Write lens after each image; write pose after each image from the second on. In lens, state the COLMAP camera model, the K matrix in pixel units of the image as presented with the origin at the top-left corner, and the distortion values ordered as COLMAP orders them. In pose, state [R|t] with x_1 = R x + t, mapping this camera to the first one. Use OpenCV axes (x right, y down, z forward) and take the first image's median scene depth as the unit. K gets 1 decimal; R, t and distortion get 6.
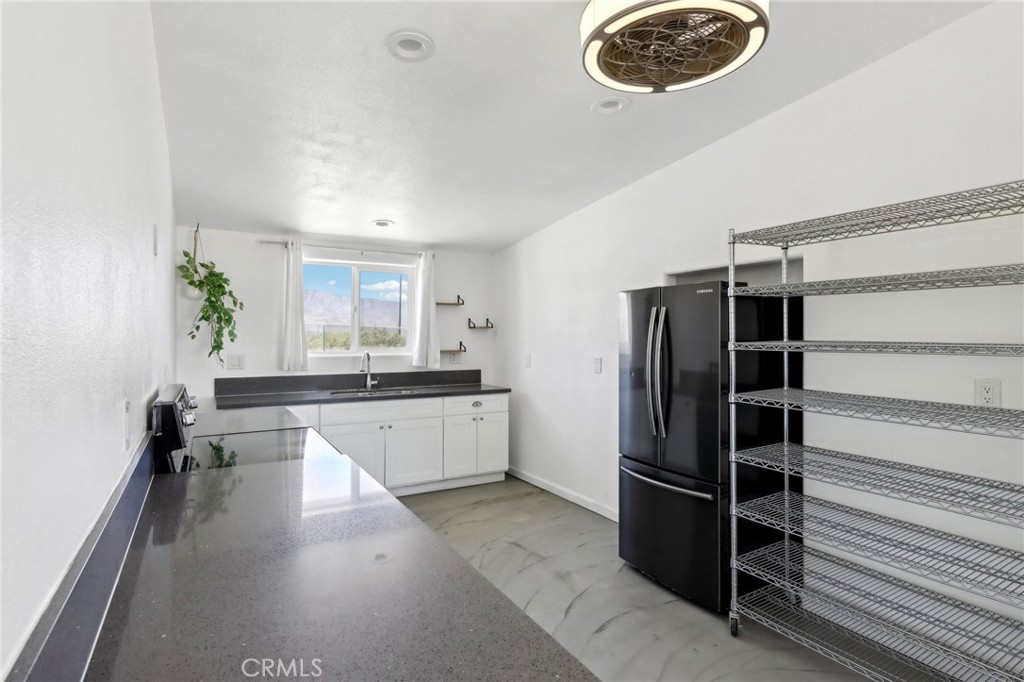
lens RADIAL K [[514.9, 0, 507.6], [0, 514.9, 329.8], [0, 0, 1]] dist [-0.000455, -0.000215]
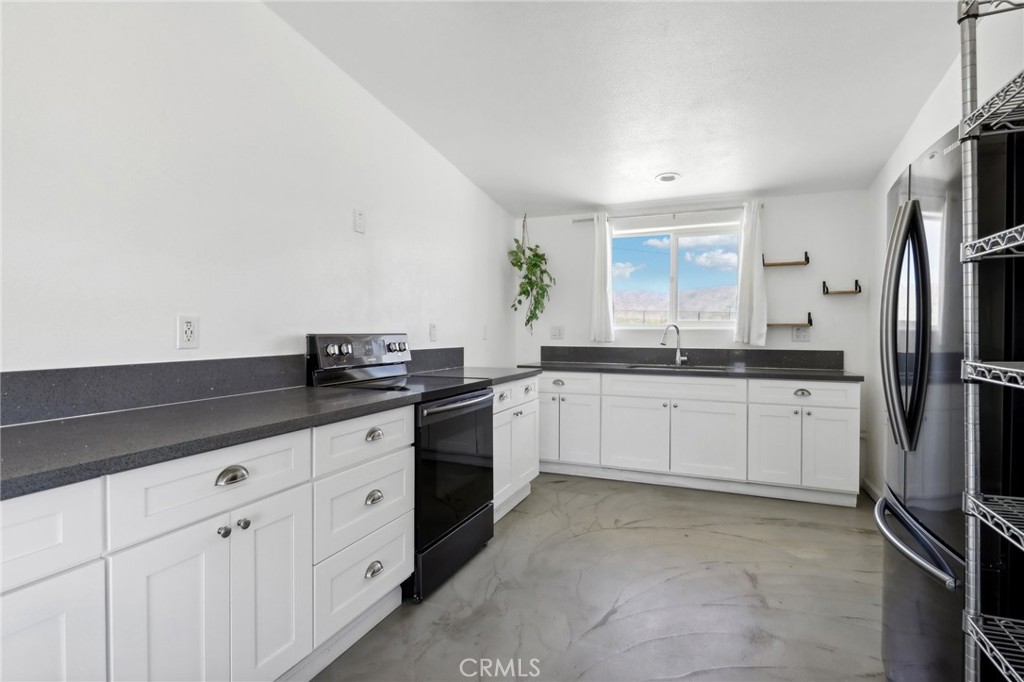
lens RADIAL K [[520.4, 0, 516.7], [0, 520.4, 335.6], [0, 0, 1]] dist [0.001194, 0.000079]
pose [[0.609759, 0.006501, -0.792560, 0.314312], [0.008473, 0.999856, 0.014720, 0.051707], [0.792541, -0.015691, 0.609616, 0.239451]]
